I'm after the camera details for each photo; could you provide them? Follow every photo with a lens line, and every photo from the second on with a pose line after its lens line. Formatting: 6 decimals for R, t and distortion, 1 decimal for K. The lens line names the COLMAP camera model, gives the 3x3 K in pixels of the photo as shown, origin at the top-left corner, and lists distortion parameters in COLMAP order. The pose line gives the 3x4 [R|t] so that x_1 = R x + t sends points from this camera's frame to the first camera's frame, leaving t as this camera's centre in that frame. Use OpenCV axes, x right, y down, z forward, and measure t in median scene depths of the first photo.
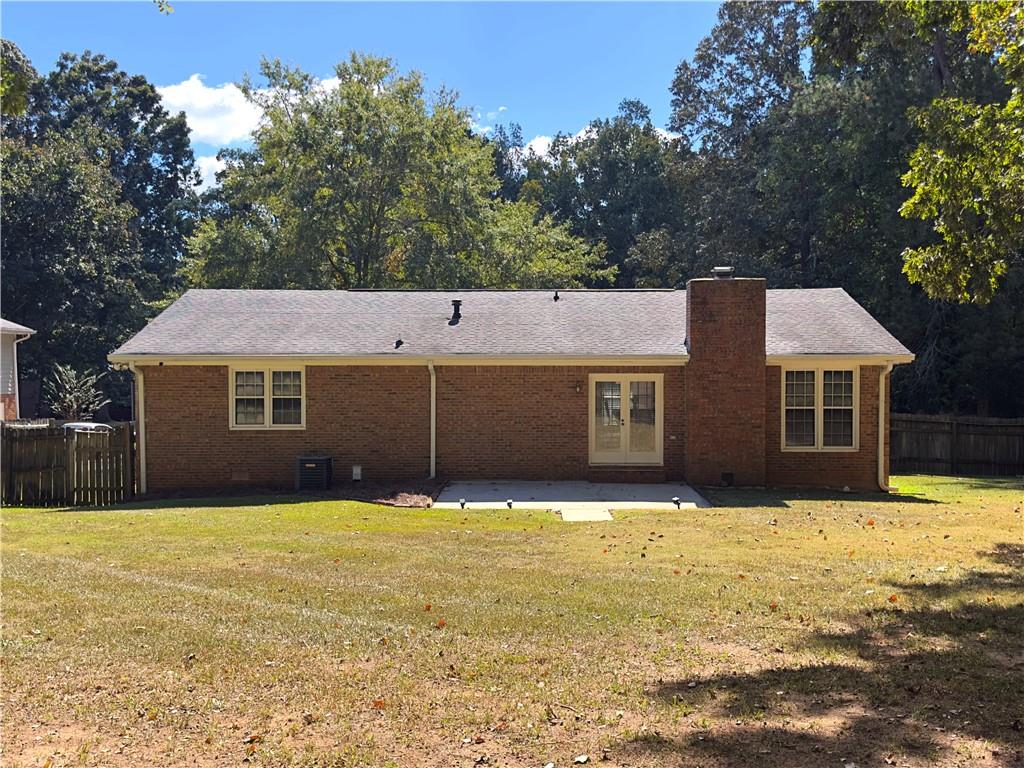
lens RADIAL K [[1049.6, 0, 515.8], [0, 1049.6, 389.7], [0, 0, 1]] dist [0.182480, -0.344862]
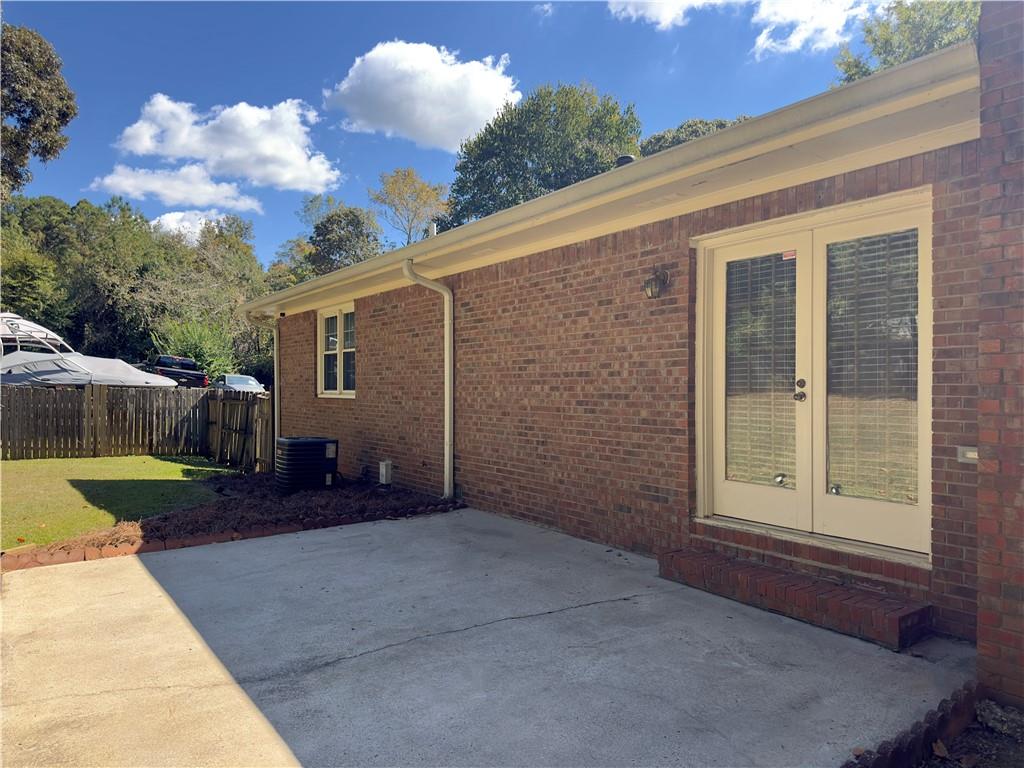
lens RADIAL K [[723.4, 0, 504.6], [0, 723.4, 385.6], [0, 0, 1]] dist [0.080580, -0.000898]
pose [[0.572573, -0.000846, -0.819854, 0.228551], [-0.017013, 0.999772, -0.012913, 0.035114], [0.819677, 0.021342, 0.572428, 0.846929]]
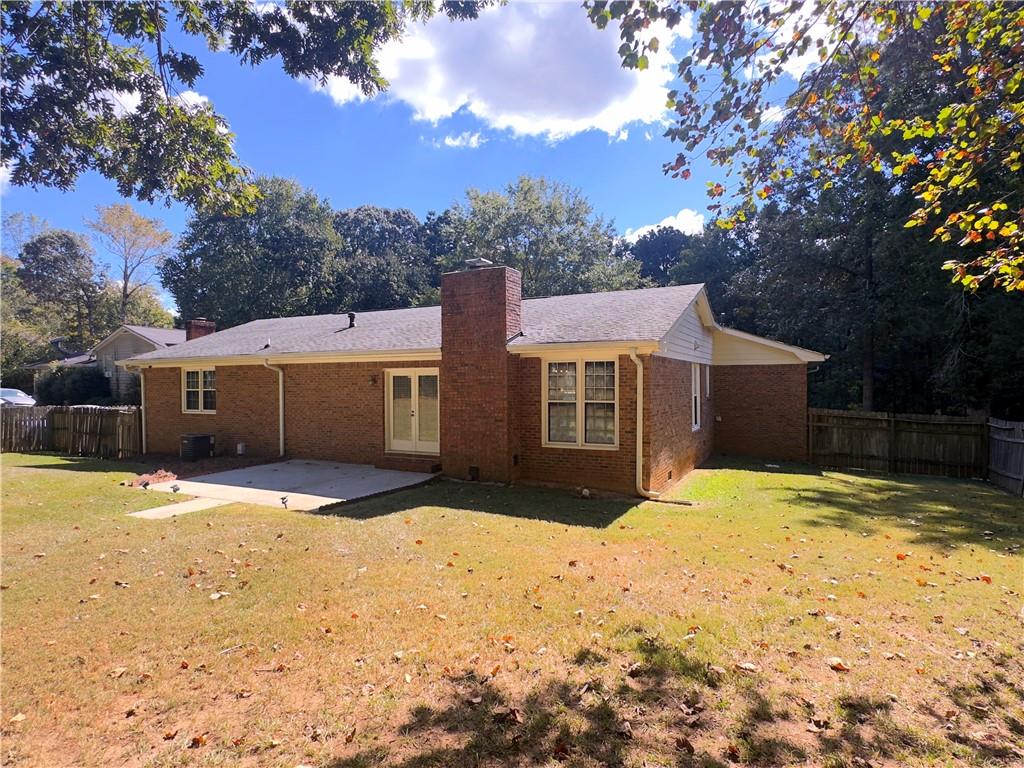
lens RADIAL K [[569.1, 0, 511.6], [0, 569.1, 387.0], [0, 0, 1]] dist [0.001011, 0.000284]
pose [[0.896311, -0.001659, -0.443423, 0.467044], [-0.002712, 0.999954, -0.009224, 0.009341], [0.443418, 0.009470, 0.896265, 0.541324]]
